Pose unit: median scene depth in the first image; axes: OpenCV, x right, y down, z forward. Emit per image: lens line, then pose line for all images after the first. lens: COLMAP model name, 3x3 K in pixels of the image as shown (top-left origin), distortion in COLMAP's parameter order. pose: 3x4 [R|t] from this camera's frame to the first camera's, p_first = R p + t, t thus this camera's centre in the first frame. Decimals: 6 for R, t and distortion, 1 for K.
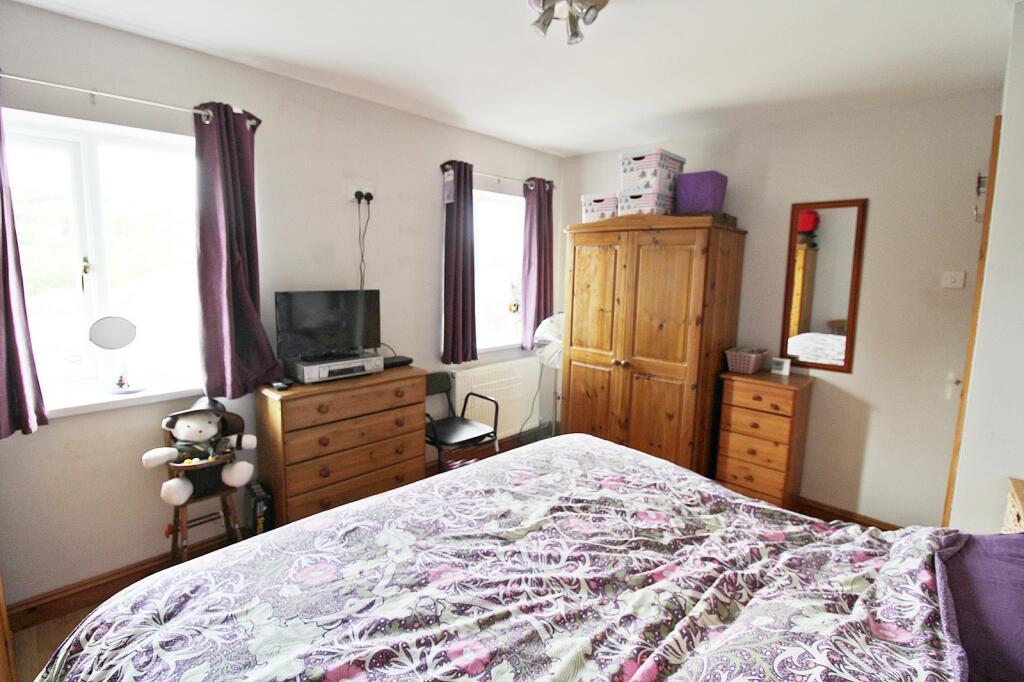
lens RADIAL K [[479.4, 0, 516.6], [0, 479.4, 324.5], [0, 0, 1]] dist [0.004281, -0.014968]
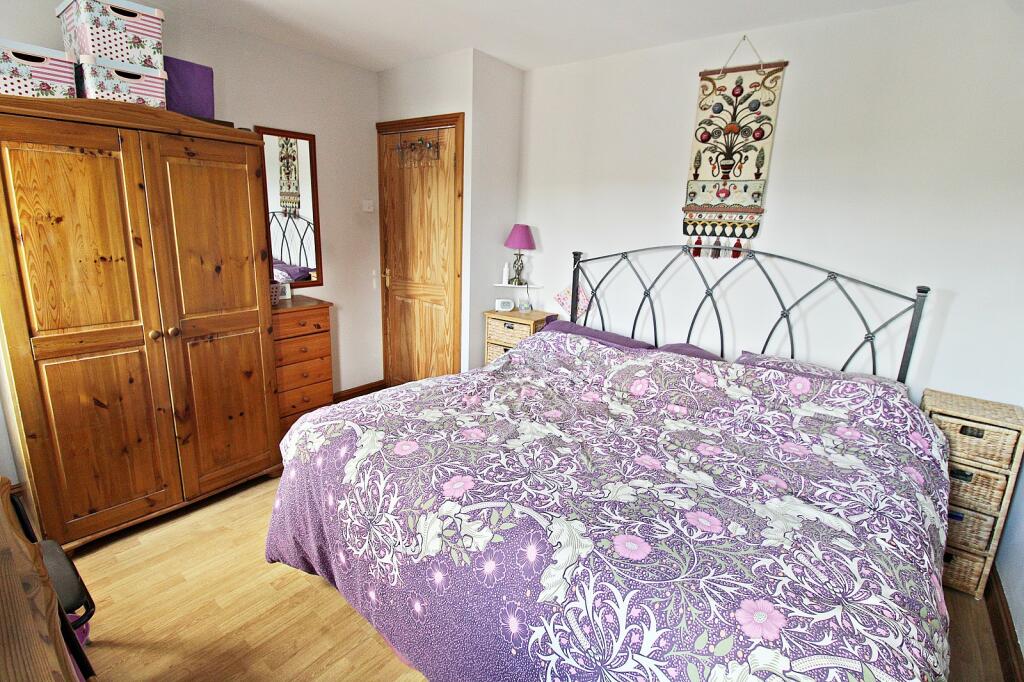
lens RADIAL K [[479.4, 0, 516.6], [0, 479.4, 324.5], [0, 0, 1]] dist [0.004281, -0.014968]
pose [[-0.108603, -0.247968, 0.962661, -0.514932], [0.072168, 0.963867, 0.256421, -0.072851], [-0.991462, 0.097321, -0.086783, 0.593078]]
